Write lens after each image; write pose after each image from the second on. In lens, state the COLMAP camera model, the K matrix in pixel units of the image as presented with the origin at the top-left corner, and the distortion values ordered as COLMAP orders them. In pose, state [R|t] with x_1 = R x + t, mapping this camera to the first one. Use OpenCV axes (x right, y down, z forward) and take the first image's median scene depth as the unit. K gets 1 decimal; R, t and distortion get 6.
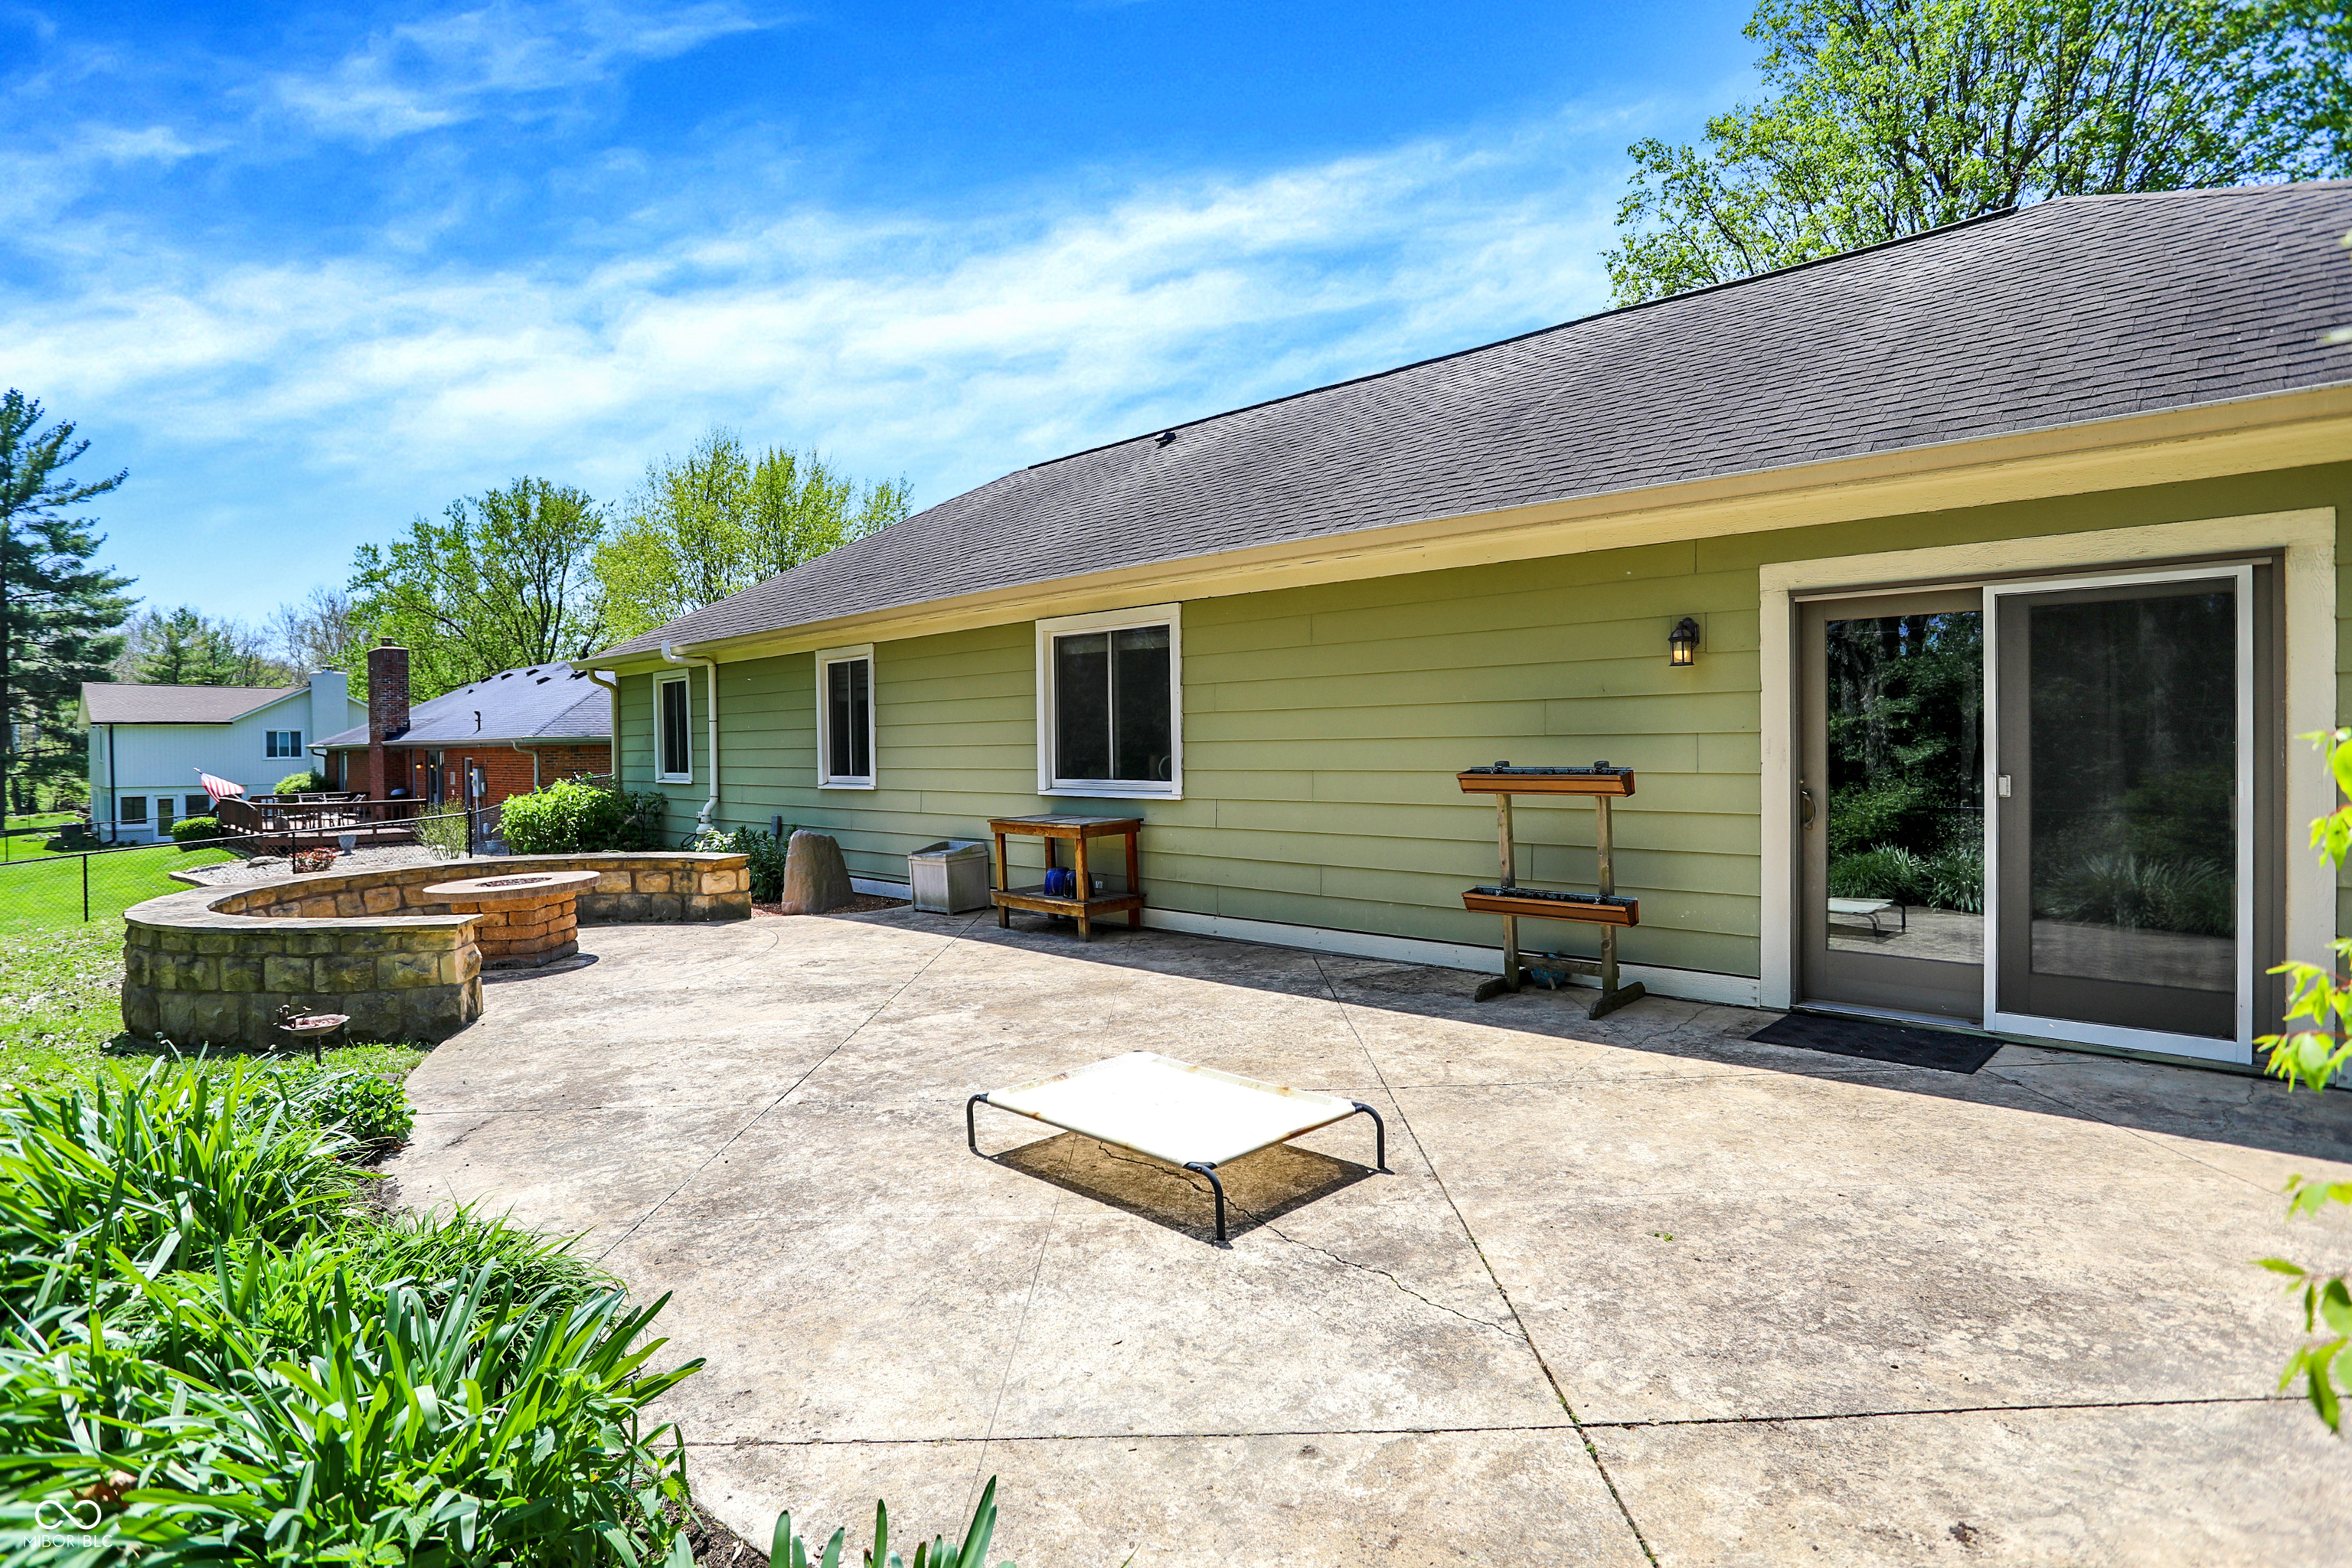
lens RADIAL K [[1204.0, 0, 1144.4], [0, 1204.0, 771.5], [0, 0, 1]] dist [-0.065660, 0.027310]
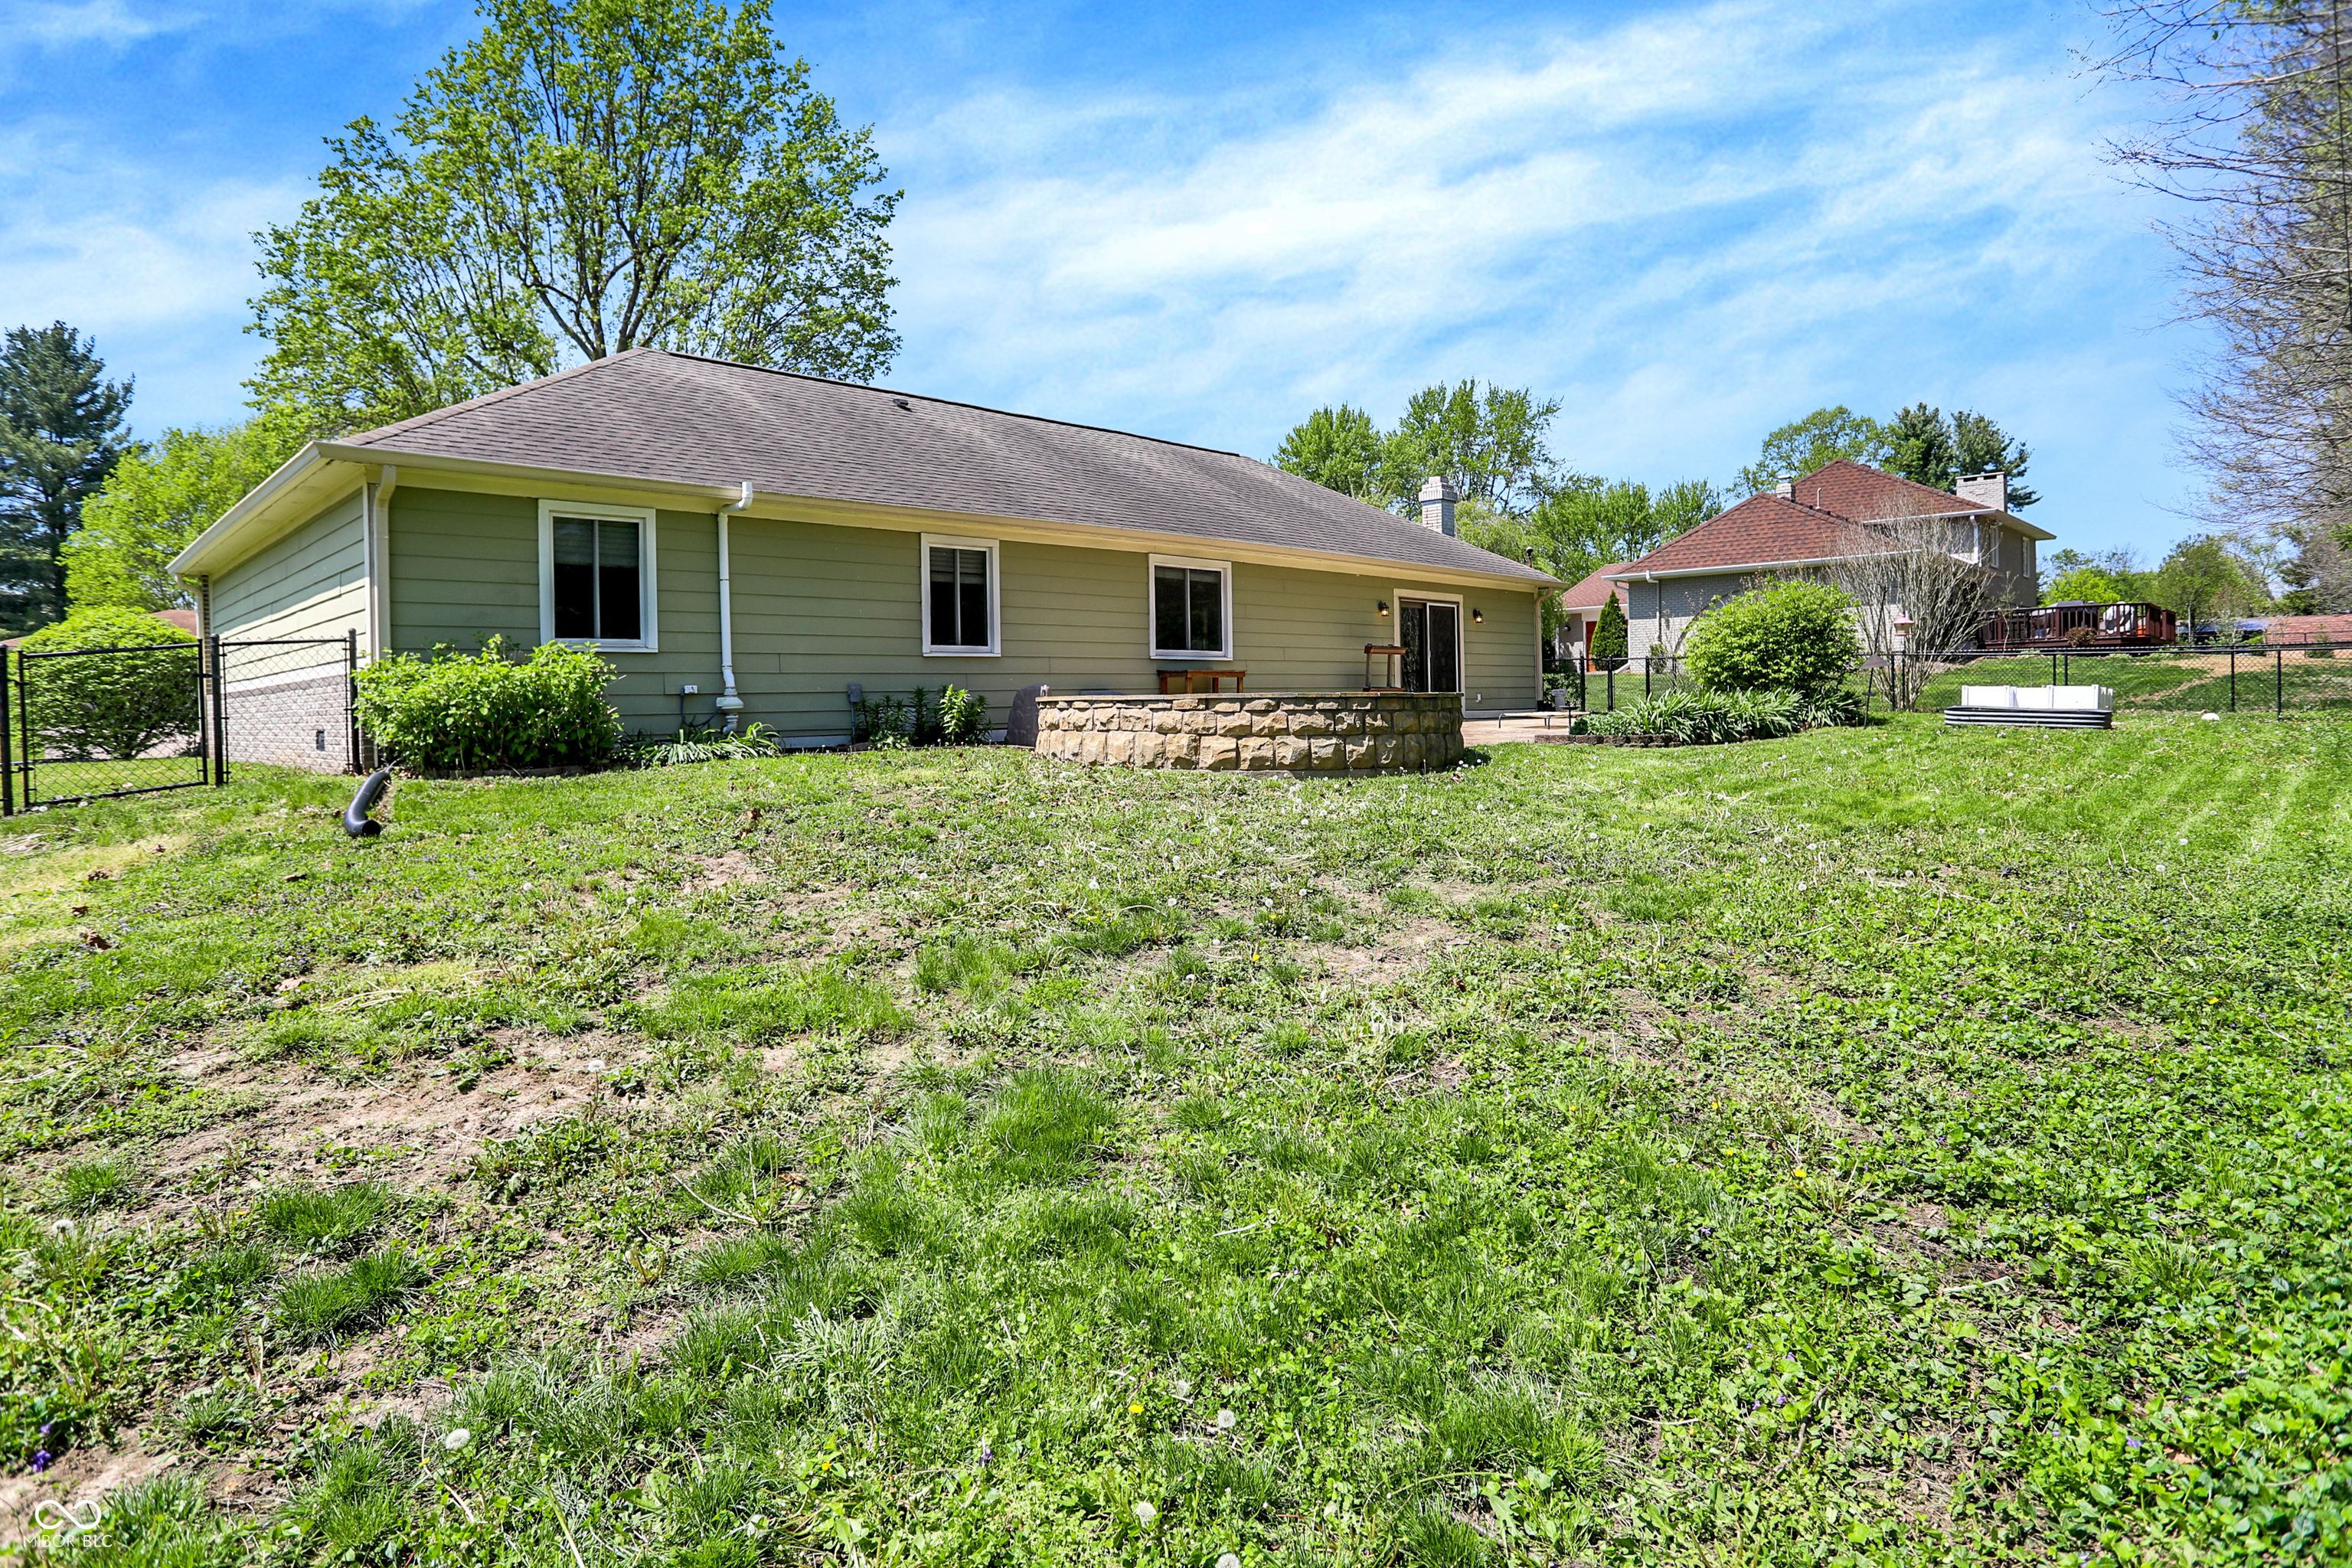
lens RADIAL K [[1314.9, 0, 1176.0], [0, 1314.9, 784.0], [0, 0, 1]] dist [-0.086447, 0.053855]
pose [[-0.014068, -0.047445, 0.998775, -1.911345], [0.039209, 0.998079, 0.047964, 0.106786], [-0.999132, 0.039835, -0.012181, 0.994465]]
